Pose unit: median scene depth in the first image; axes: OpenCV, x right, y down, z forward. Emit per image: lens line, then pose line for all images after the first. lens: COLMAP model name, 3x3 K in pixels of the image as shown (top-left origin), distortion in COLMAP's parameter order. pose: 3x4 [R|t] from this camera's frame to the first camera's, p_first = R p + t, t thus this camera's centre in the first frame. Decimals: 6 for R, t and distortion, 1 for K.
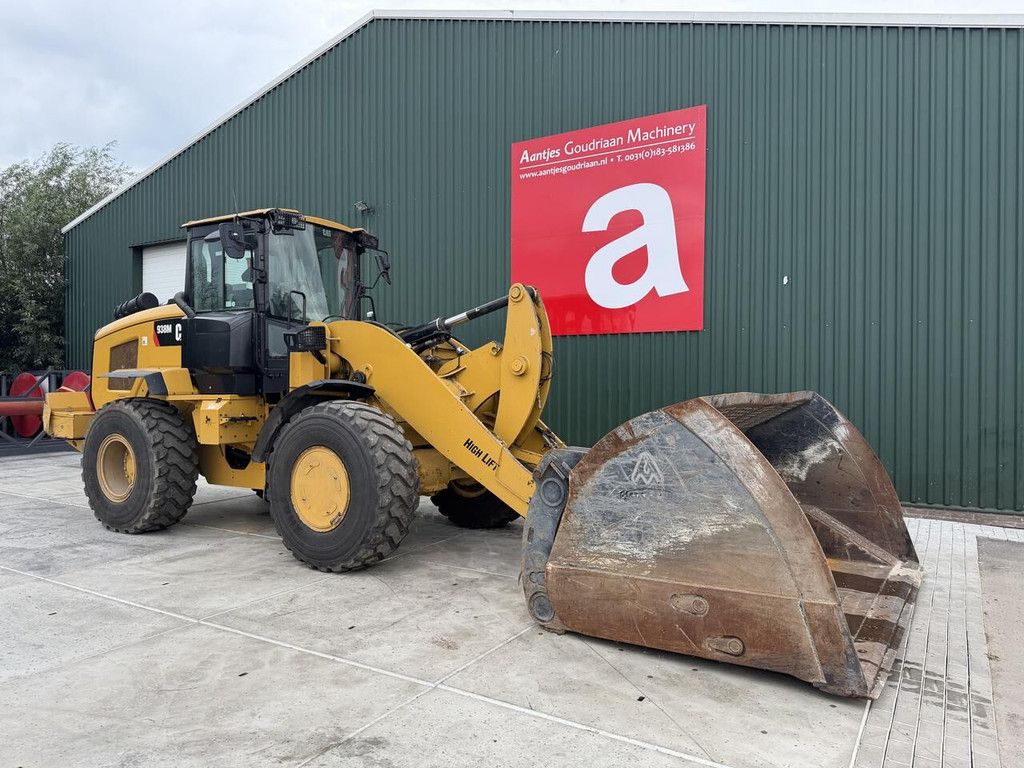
lens RADIAL K [[717.7, 0, 512.0], [0, 717.7, 384.0], [0, 0, 1]] dist [0.074676, -0.098773]
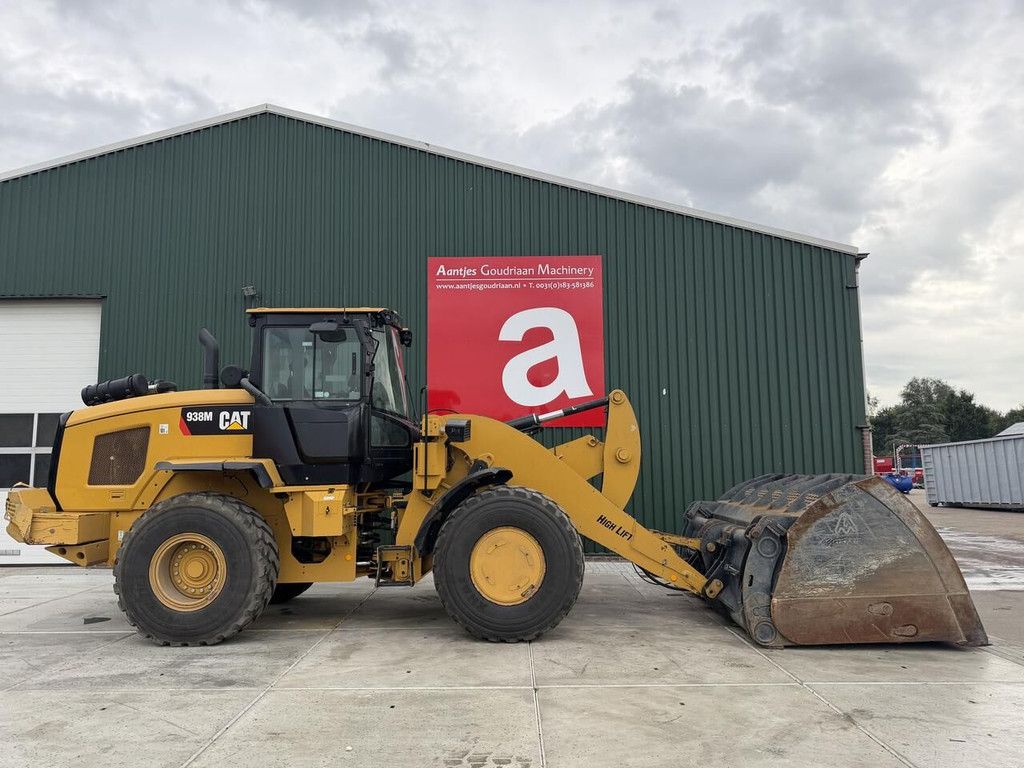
lens RADIAL K [[711.7, 0, 509.0], [0, 711.7, 384.6], [0, 0, 1]] dist [0.086447, -0.118577]
pose [[0.853913, 0.050639, 0.517947, -0.793709], [0.013736, 0.992715, -0.119702, -0.001431], [-0.520235, 0.109330, 0.846996, 0.025328]]
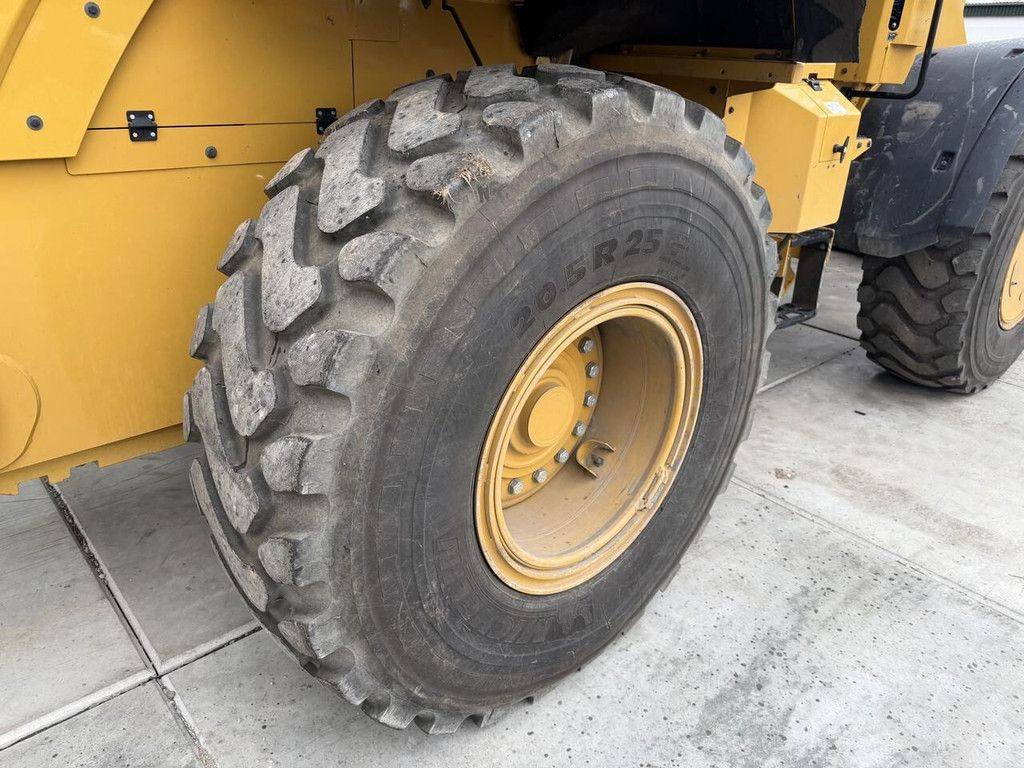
lens RADIAL K [[717.7, 0, 512.0], [0, 717.7, 384.0], [0, 0, 1]] dist [0.074676, -0.098773]
pose [[0.286358, -0.383188, 0.878160, -0.848739], [-0.037264, 0.911395, 0.409842, 0.018963], [-0.957398, -0.150085, 0.246706, 1.145863]]
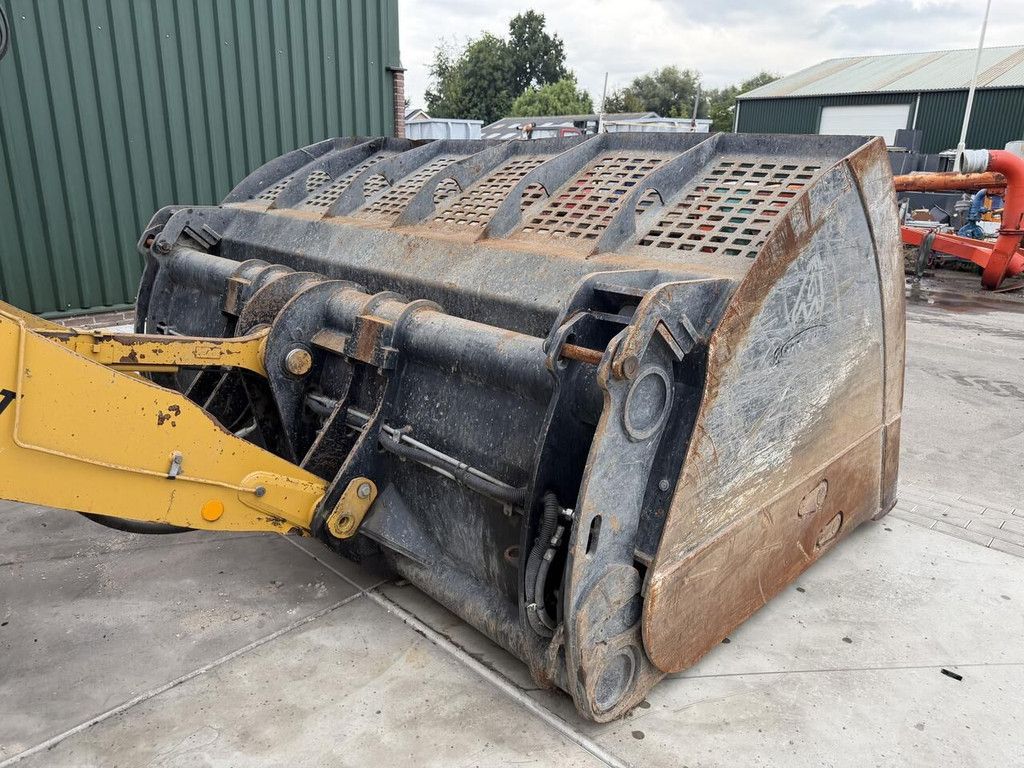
lens RADIAL K [[717.7, 0, 512.0], [0, 717.7, 384.0], [0, 0, 1]] dist [0.074676, -0.098773]
pose [[0.210007, -0.286236, 0.934861, -0.213307], [-0.018502, 0.954850, 0.296513, 0.023826], [-0.977525, -0.079566, 0.195229, 0.705536]]
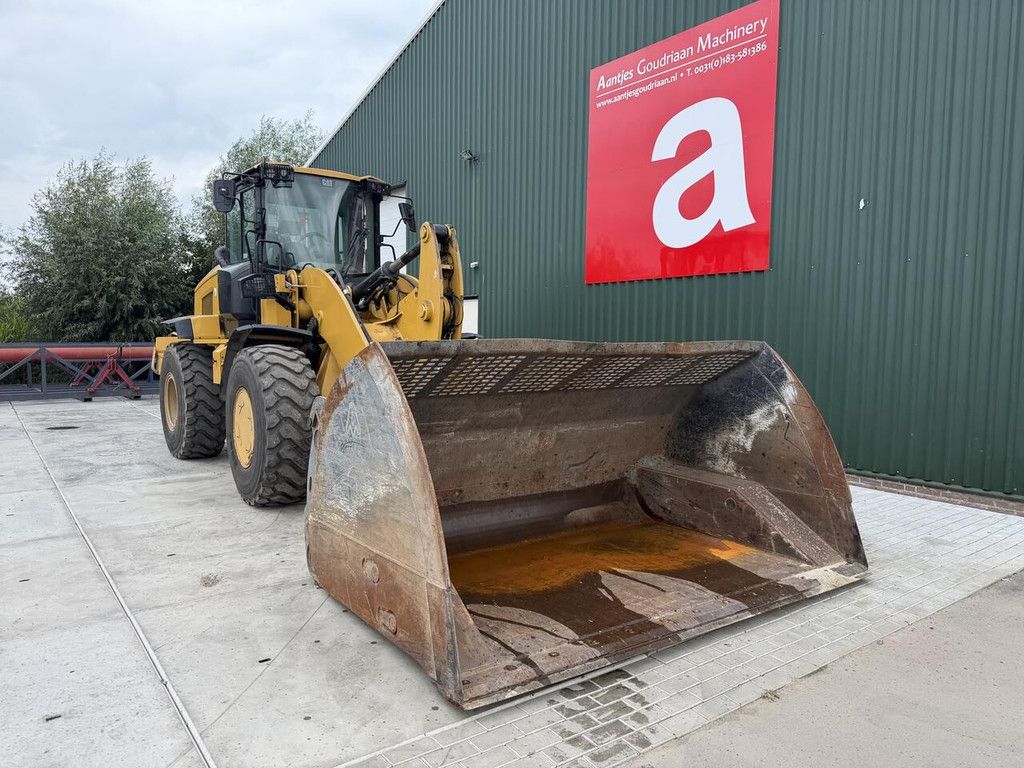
lens RADIAL K [[721.6, 0, 512.0], [0, 721.6, 384.0], [0, 0, 1]] dist [0.073836, -0.151570]
pose [[0.927577, 0.033350, -0.372140, 0.457375], [-0.009465, 0.997786, 0.065826, 0.006911], [0.373512, -0.057537, 0.925839, 0.151494]]
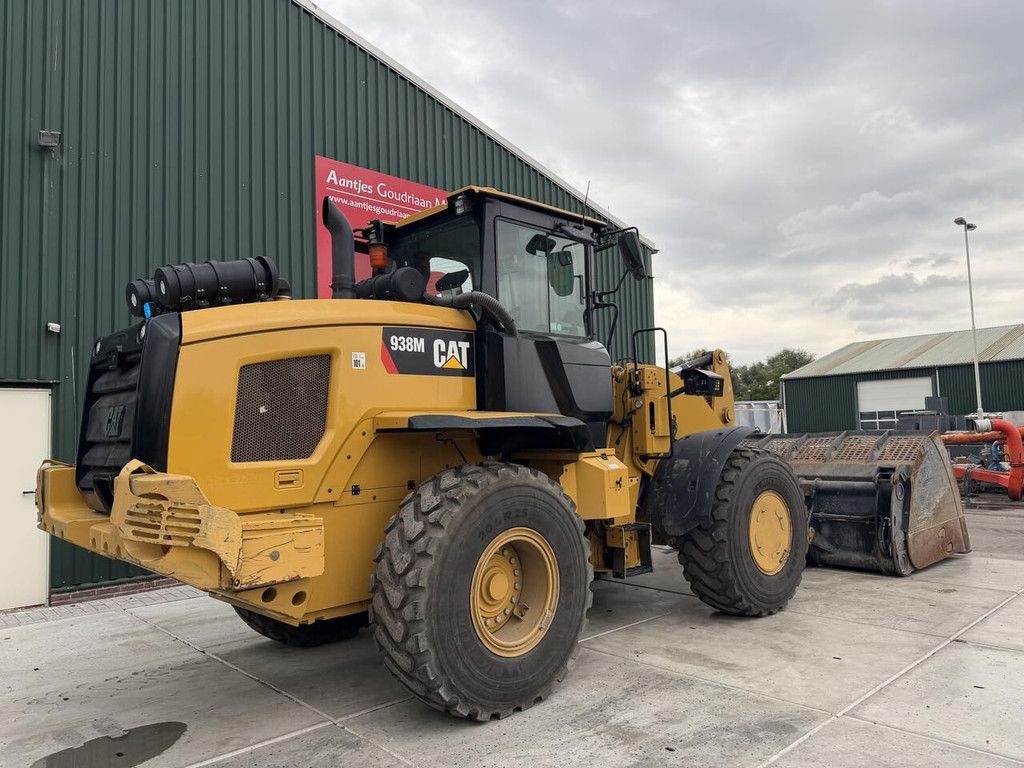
lens RADIAL K [[717.7, 0, 512.0], [0, 717.7, 384.0], [0, 0, 1]] dist [0.074676, -0.098773]
pose [[0.260152, 0.059251, 0.963748, -1.269755], [0.032333, 0.997021, -0.070024, -0.004364], [-0.965026, 0.049378, 0.257461, 1.002669]]
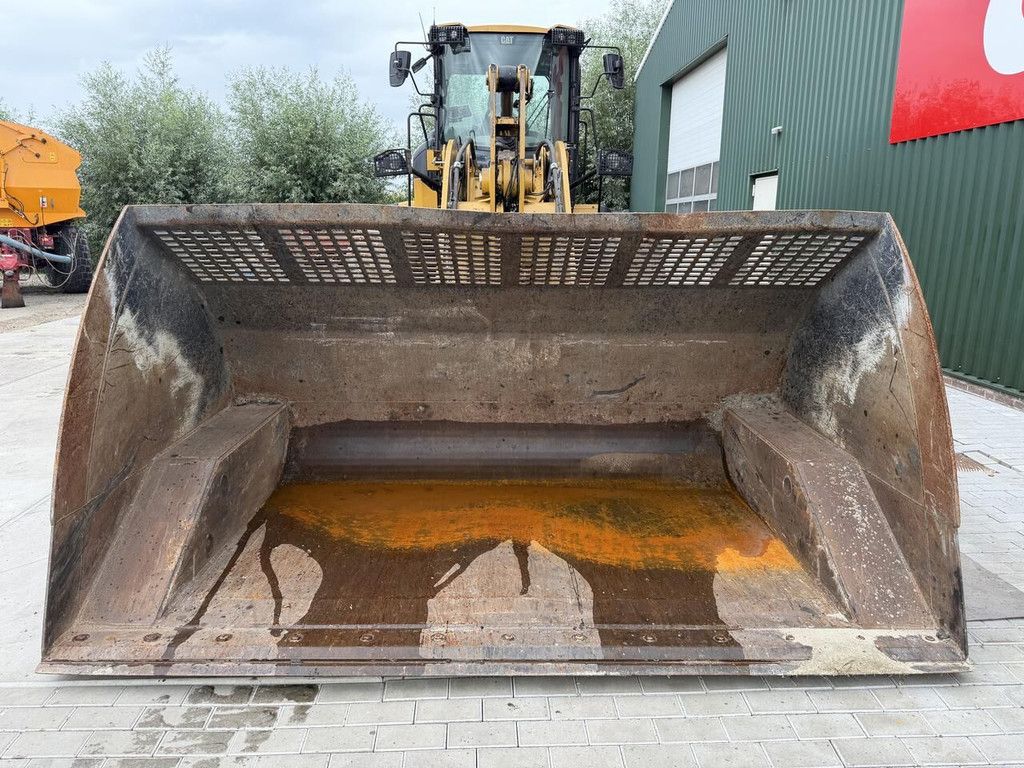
lens RADIAL K [[721.8, 0, 512.0], [0, 721.8, 384.0], [0, 0, 1]] dist [0.064718, -0.097309]
pose [[0.559367, 0.179478, -0.809257, 0.664797], [-0.009274, 0.977572, 0.210397, 0.021277], [0.828868, -0.110184, 0.548486, 0.555242]]
